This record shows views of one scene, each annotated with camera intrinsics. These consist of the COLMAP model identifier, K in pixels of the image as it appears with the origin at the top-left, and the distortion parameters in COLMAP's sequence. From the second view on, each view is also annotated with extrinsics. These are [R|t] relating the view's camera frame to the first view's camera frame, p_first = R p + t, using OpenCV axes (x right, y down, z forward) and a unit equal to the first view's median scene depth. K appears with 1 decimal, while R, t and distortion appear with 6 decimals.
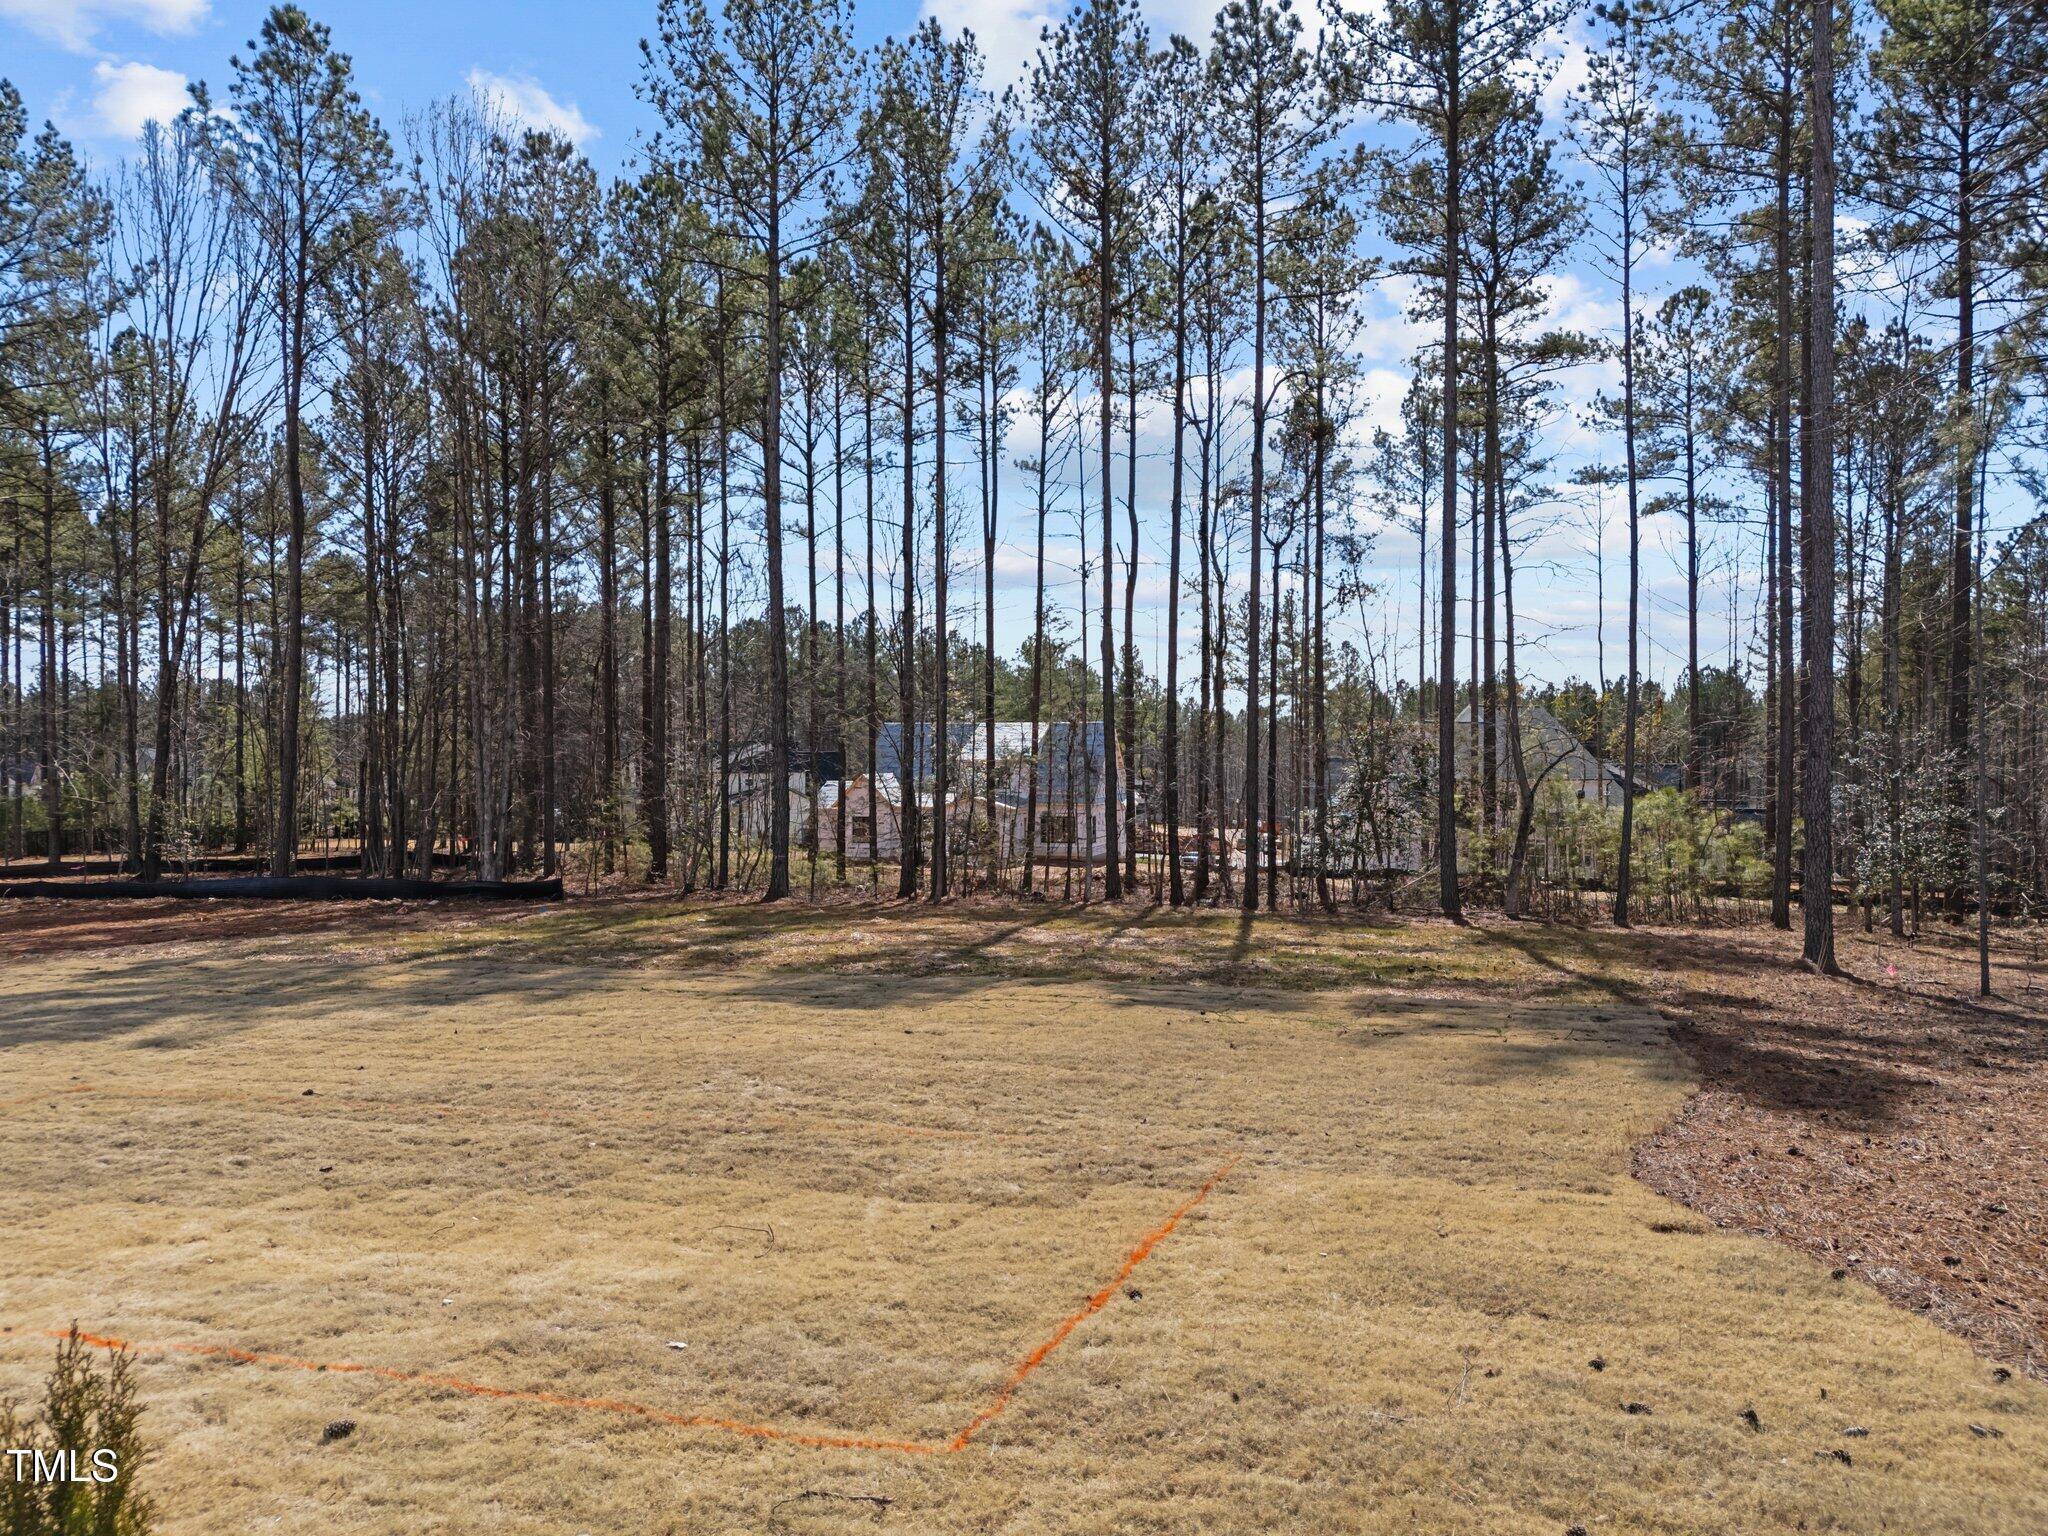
lens RADIAL K [[1492.6, 0, 1024.0], [0, 1492.6, 768.0], [0, 0, 1]] dist [-0.001930, -0.001696]
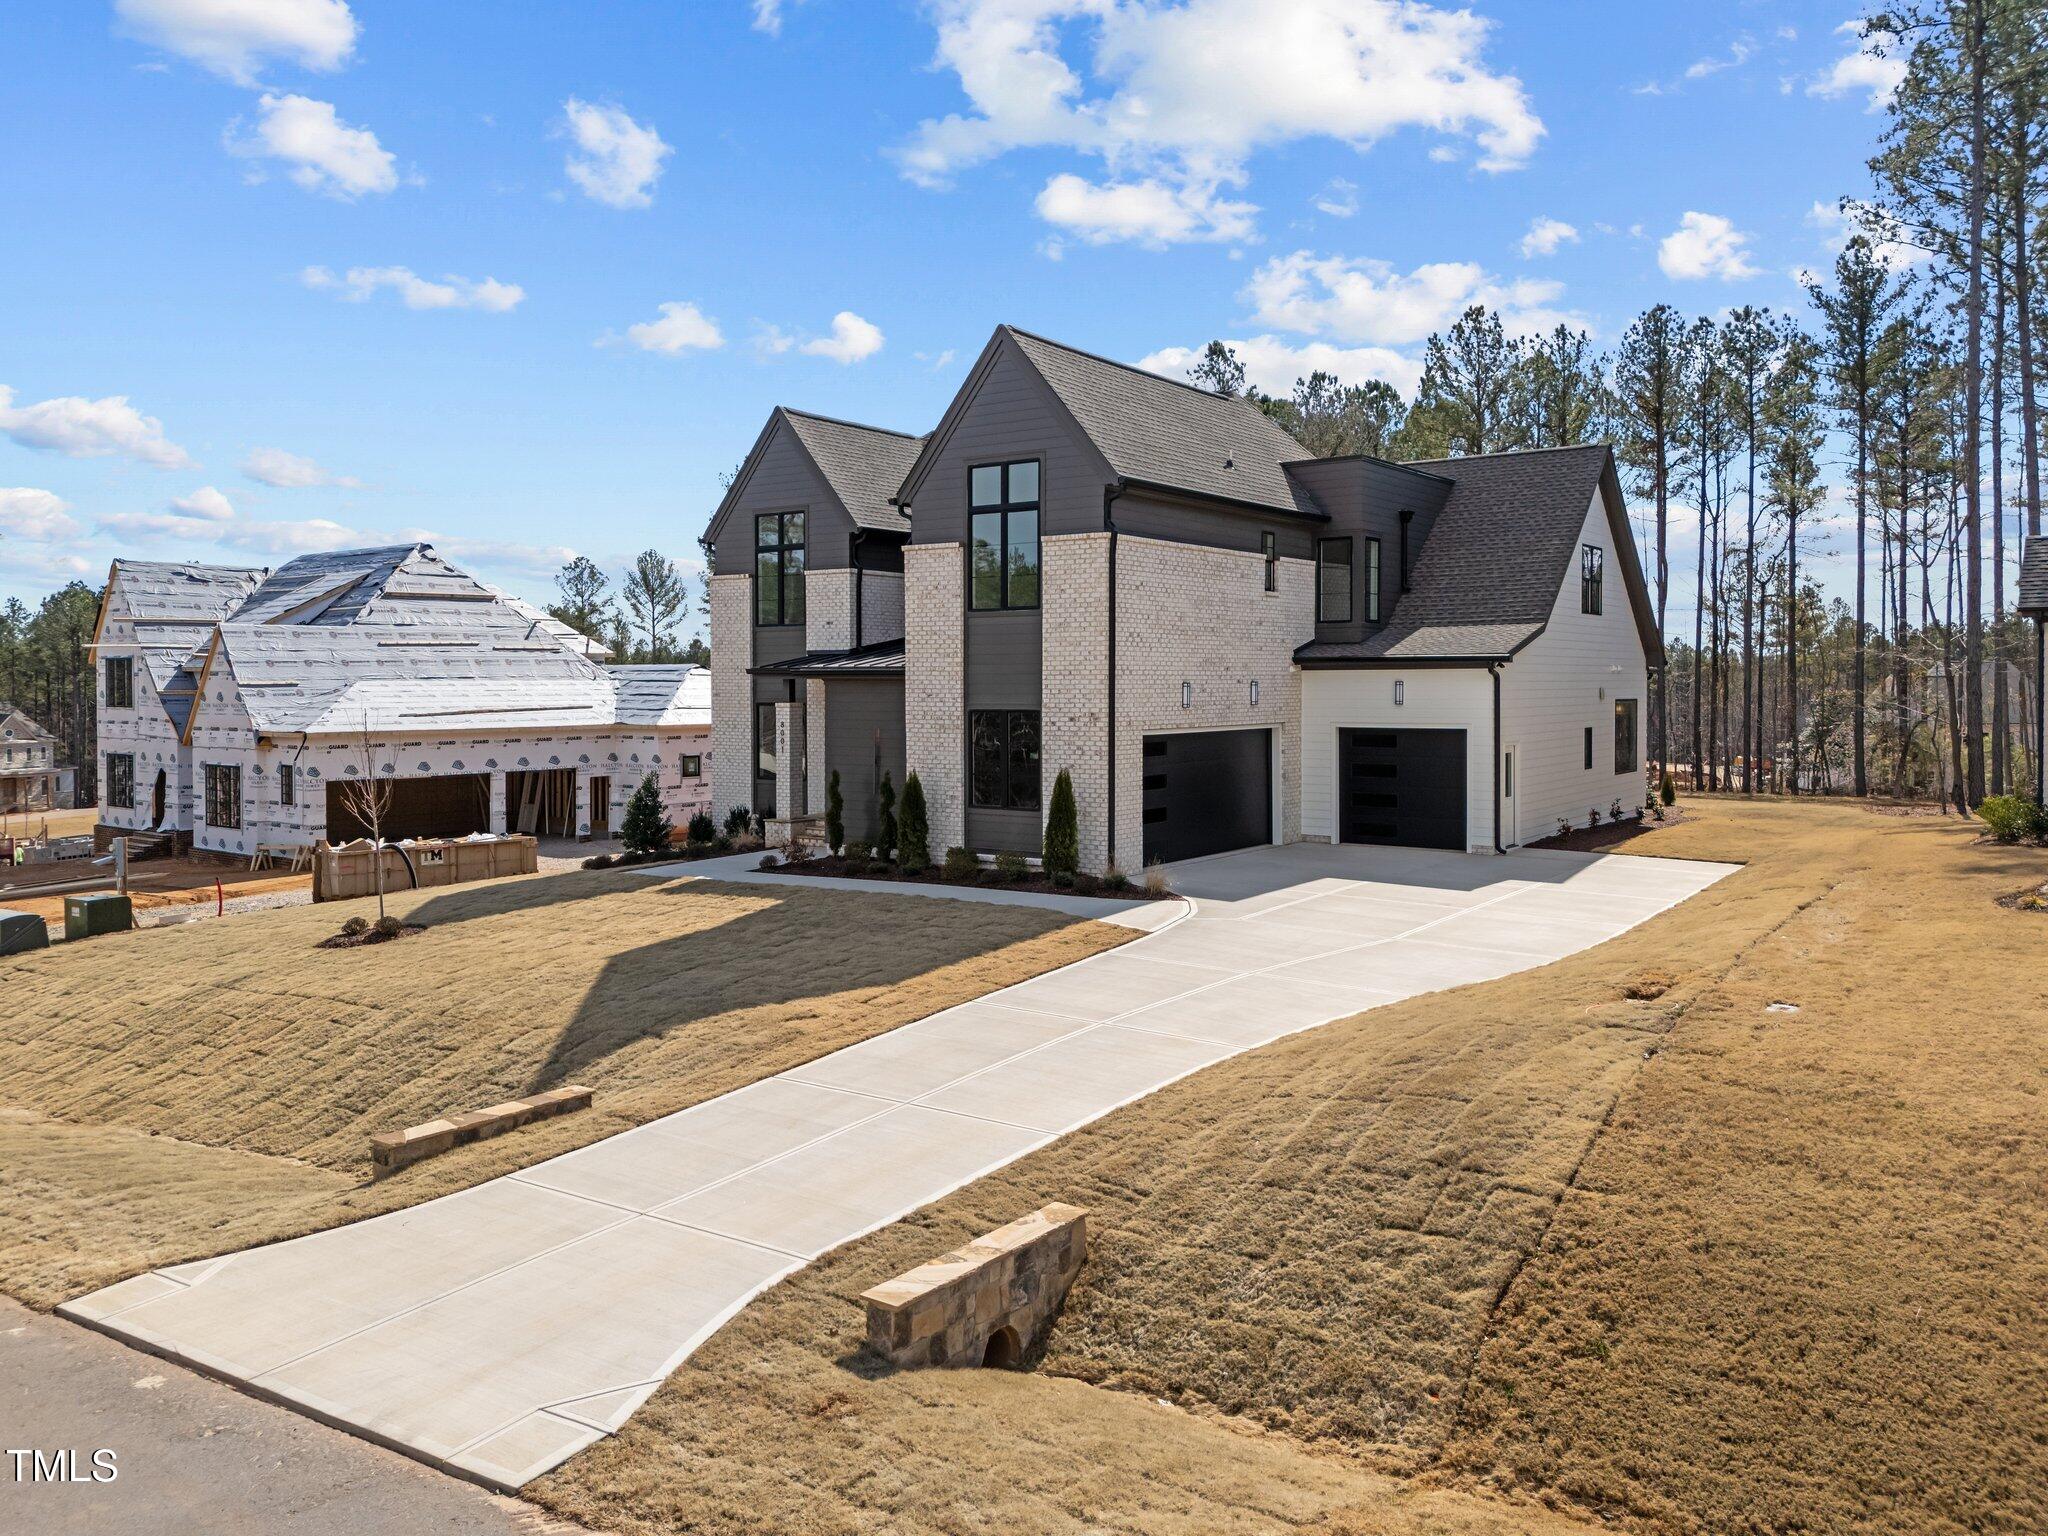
lens RADIAL K [[1492.6, 0, 1024.0], [0, 1492.6, 768.0], [0, 0, 1]] dist [-0.001930, -0.001696]
pose [[0.955800, -0.001056, -0.294016, -0.125874], [0.012002, 0.999300, 0.035427, -0.013721], [0.293773, -0.037390, 0.955144, -0.817152]]
